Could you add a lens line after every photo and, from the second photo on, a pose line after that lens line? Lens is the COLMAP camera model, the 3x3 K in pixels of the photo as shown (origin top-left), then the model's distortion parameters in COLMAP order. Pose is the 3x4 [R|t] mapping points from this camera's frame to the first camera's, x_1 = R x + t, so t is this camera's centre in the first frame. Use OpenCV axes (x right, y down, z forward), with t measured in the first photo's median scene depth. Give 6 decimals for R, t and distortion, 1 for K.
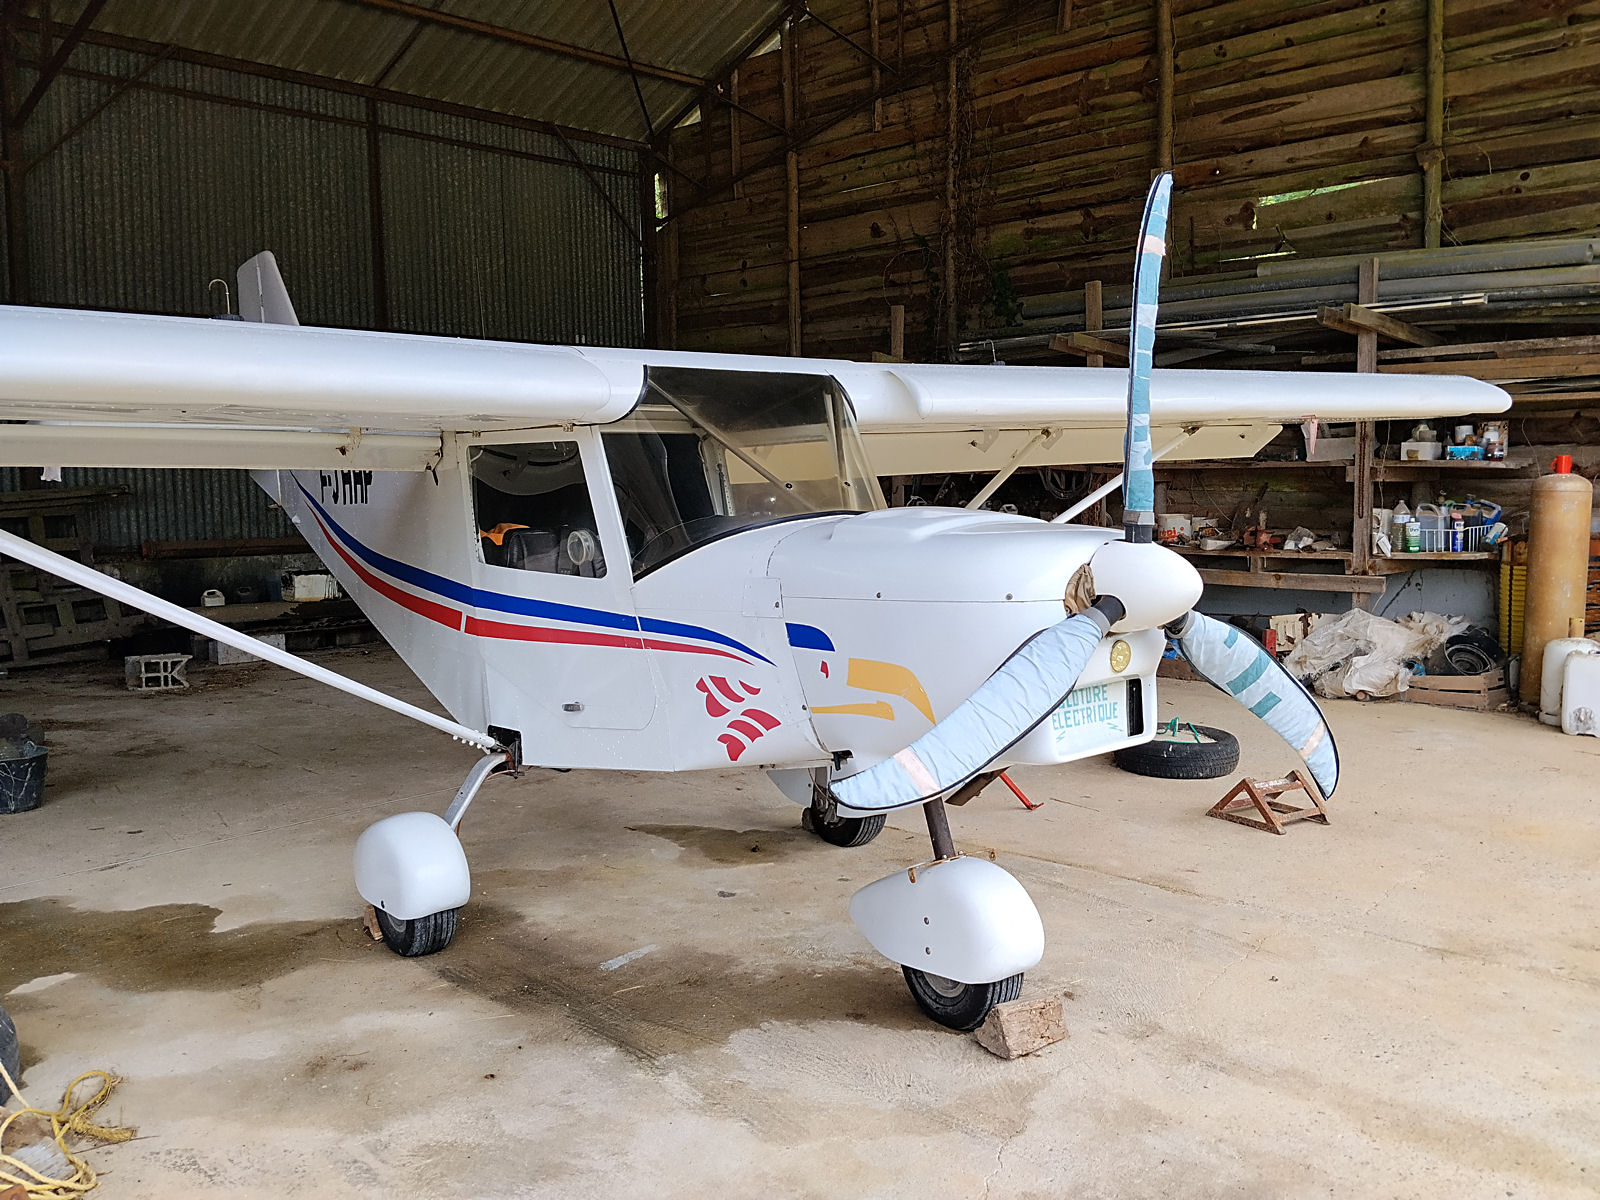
lens RADIAL K [[1349.7, 0, 804.9], [0, 1349.7, 593.7], [0, 0, 1]] dist [0.083119, -0.151363]
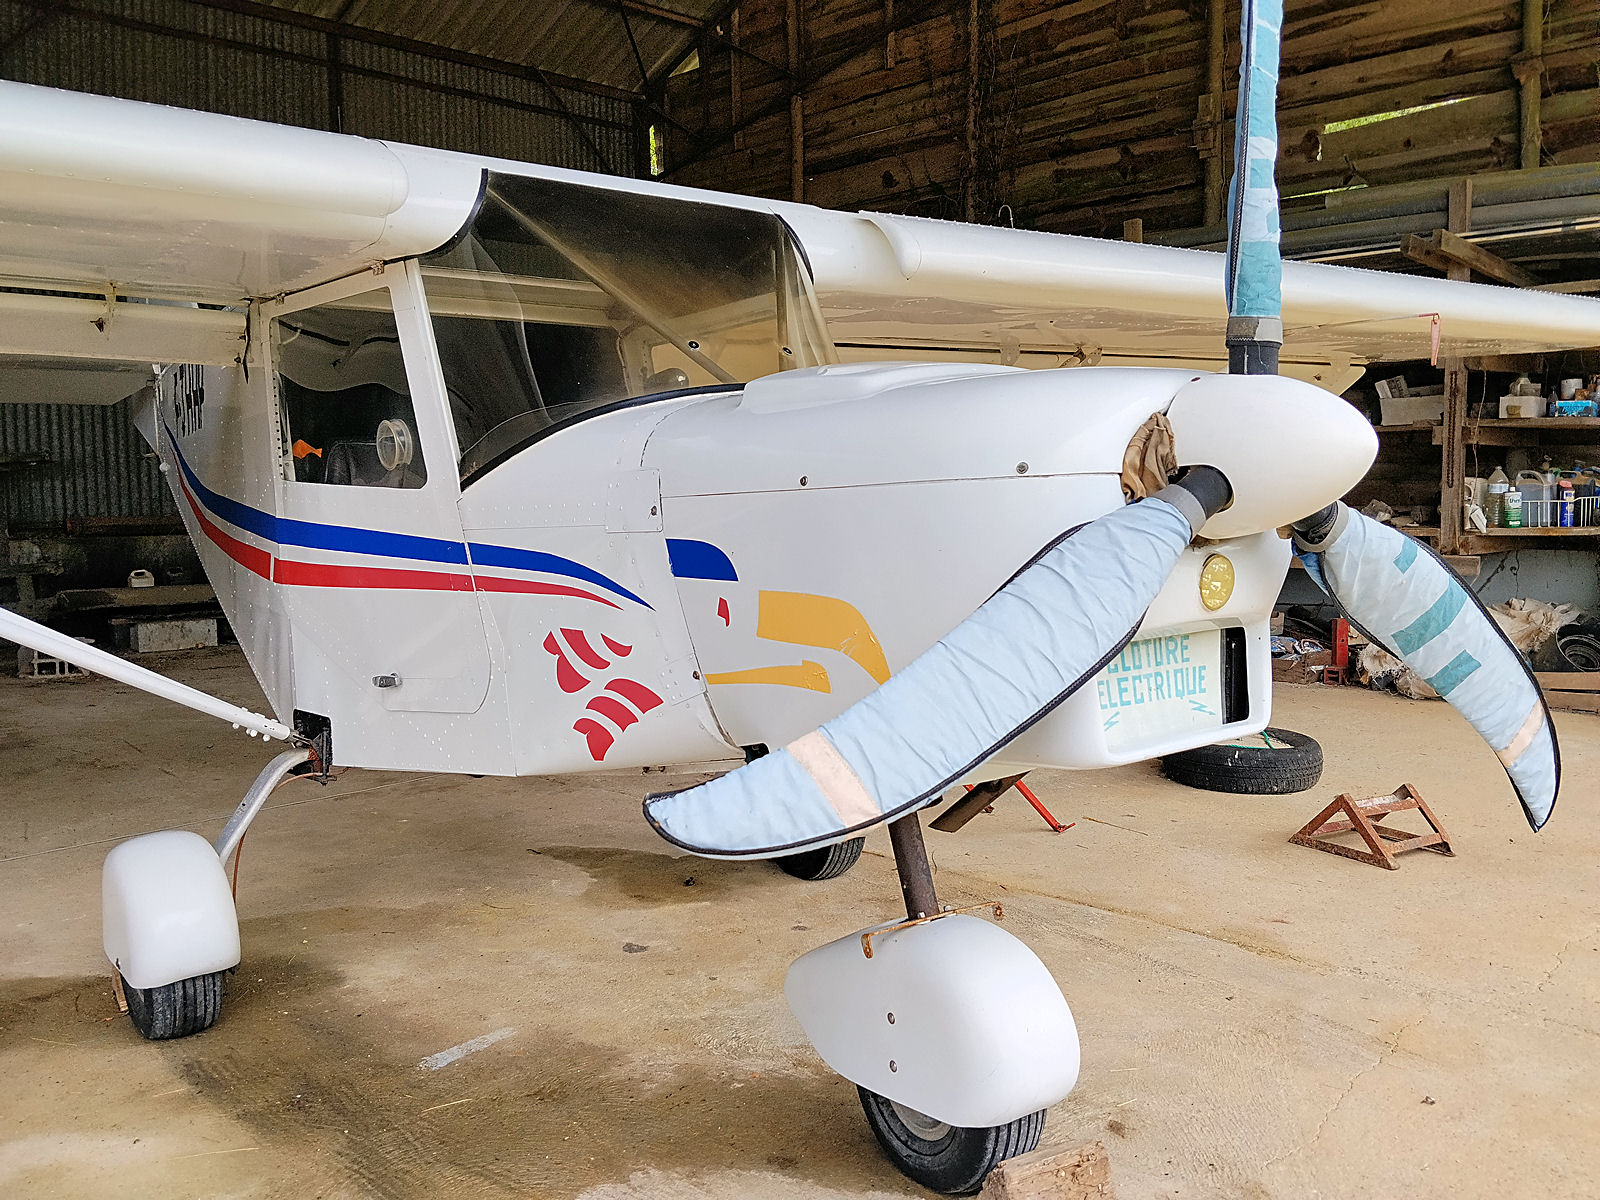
lens RADIAL K [[1349.7, 0, 798.0], [0, 1349.7, 586.2], [0, 0, 1]] dist [0.083119, -0.151363]
pose [[0.999677, 0.006711, -0.024524, 0.023823], [-0.007003, 0.999905, -0.011857, 0.019329], [0.024442, 0.012025, 0.999629, 0.144579]]
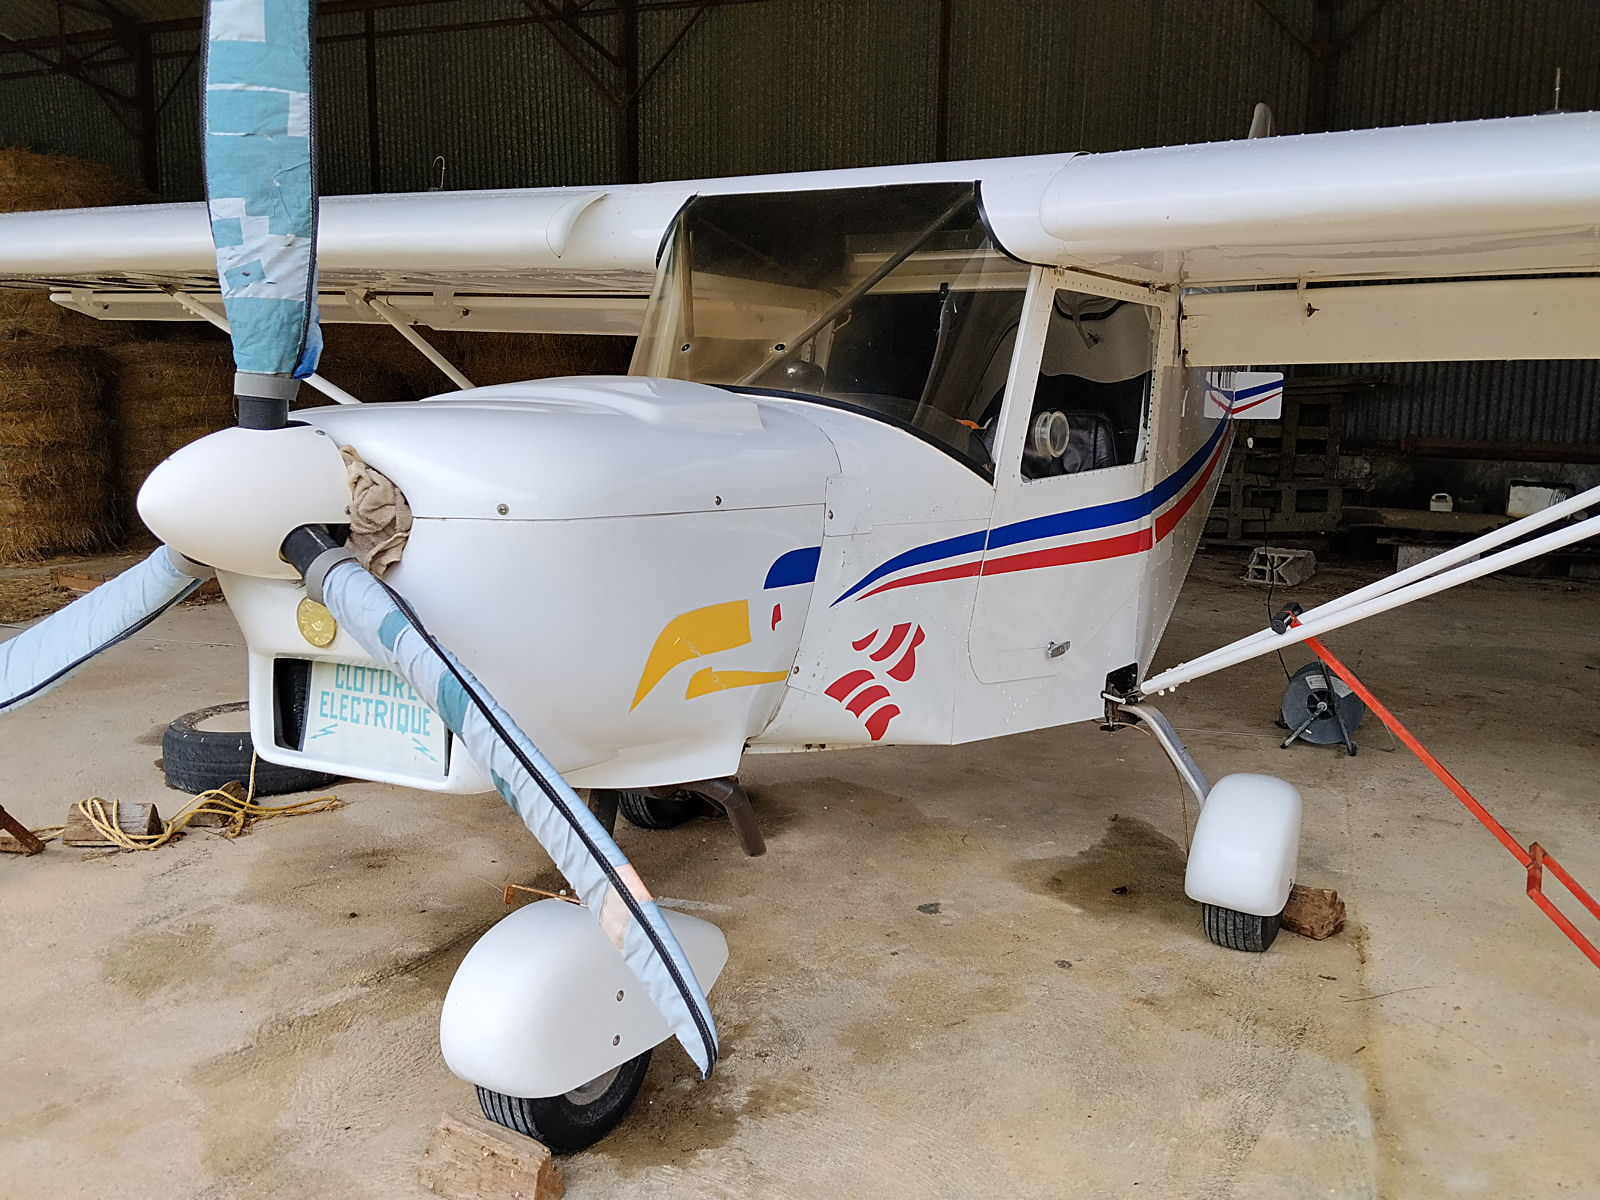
lens RADIAL K [[1349.7, 0, 826.0], [0, 1349.7, 588.6], [0, 0, 1]] dist [0.083119, -0.151363]
pose [[0.387551, 0.164229, -0.907101, 0.299330], [-0.103391, 0.985538, 0.134257, -0.025042], [0.916032, 0.041754, 0.398926, 0.334883]]
